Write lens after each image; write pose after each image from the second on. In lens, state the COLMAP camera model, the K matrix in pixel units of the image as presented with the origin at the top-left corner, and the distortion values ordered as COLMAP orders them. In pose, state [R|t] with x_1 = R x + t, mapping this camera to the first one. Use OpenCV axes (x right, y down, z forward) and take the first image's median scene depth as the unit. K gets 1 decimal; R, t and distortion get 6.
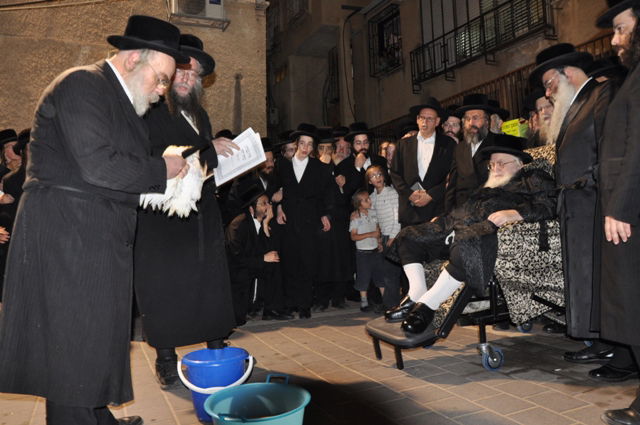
lens RADIAL K [[531.4, 0, 320.0], [0, 531.4, 212.5], [0, 0, 1]] dist [-0.141928, 0.166033]
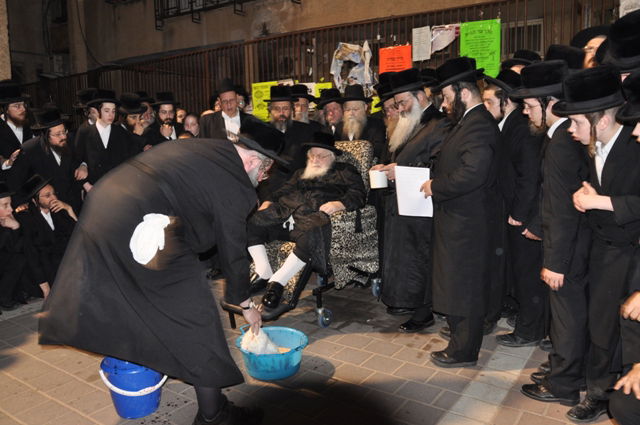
lens RADIAL K [[523.1, 0, 320.0], [0, 523.1, 212.5], [0, 0, 1]] dist [-0.140399, 0.169568]
pose [[0.849218, -0.039899, 0.526532, -0.325673], [-0.041503, 0.989013, 0.141883, -0.151206], [-0.526409, -0.142342, 0.838232, -0.037437]]
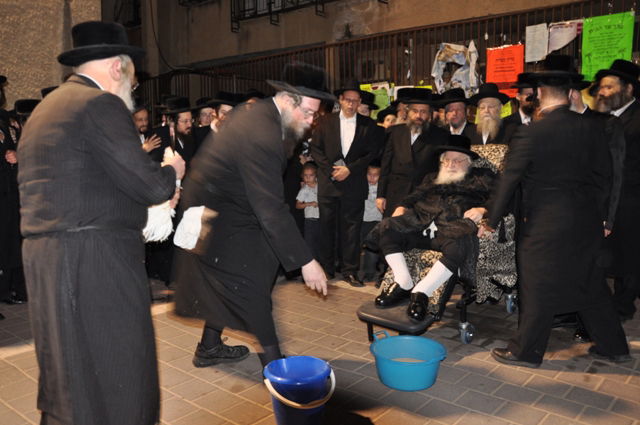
lens RADIAL K [[555.2, 0, 320.0], [0, 555.2, 212.5], [0, 0, 1]] dist [-0.119392, 0.189914]
pose [[0.896639, -0.008211, 0.442685, -0.492700], [-0.049203, 0.991788, 0.118053, -0.119351], [-0.440019, -0.127632, 0.888872, 0.060205]]
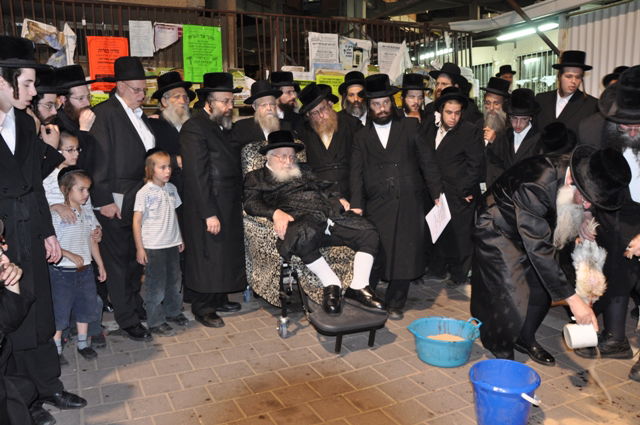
lens RADIAL K [[515.8, 0, 320.0], [0, 515.8, 212.5], [0, 0, 1]] dist [-0.125983, 0.137113]
pose [[-0.030748, -0.092597, 0.995229, -0.851970], [-0.007775, 0.995692, 0.092400, -0.073965], [-0.999497, -0.004896, -0.031336, 1.039072]]
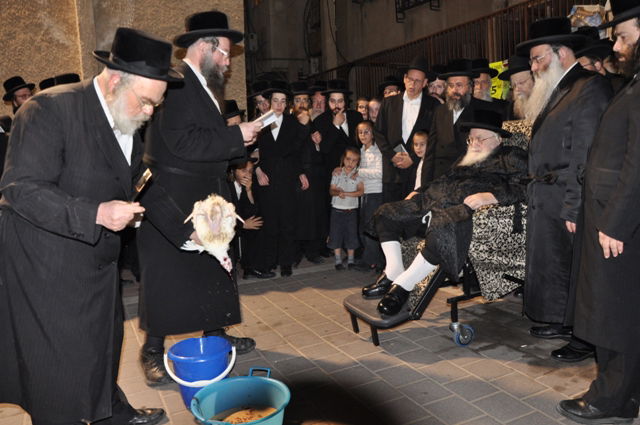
lens RADIAL K [[531.4, 0, 320.0], [0, 531.4, 212.5], [0, 0, 1]] dist [-0.141928, 0.166033]
pose [[0.999444, -0.008303, 0.032298, 0.007495], [0.003184, 0.987843, 0.155421, -0.123120], [-0.033196, -0.155232, 0.987320, -0.000837]]
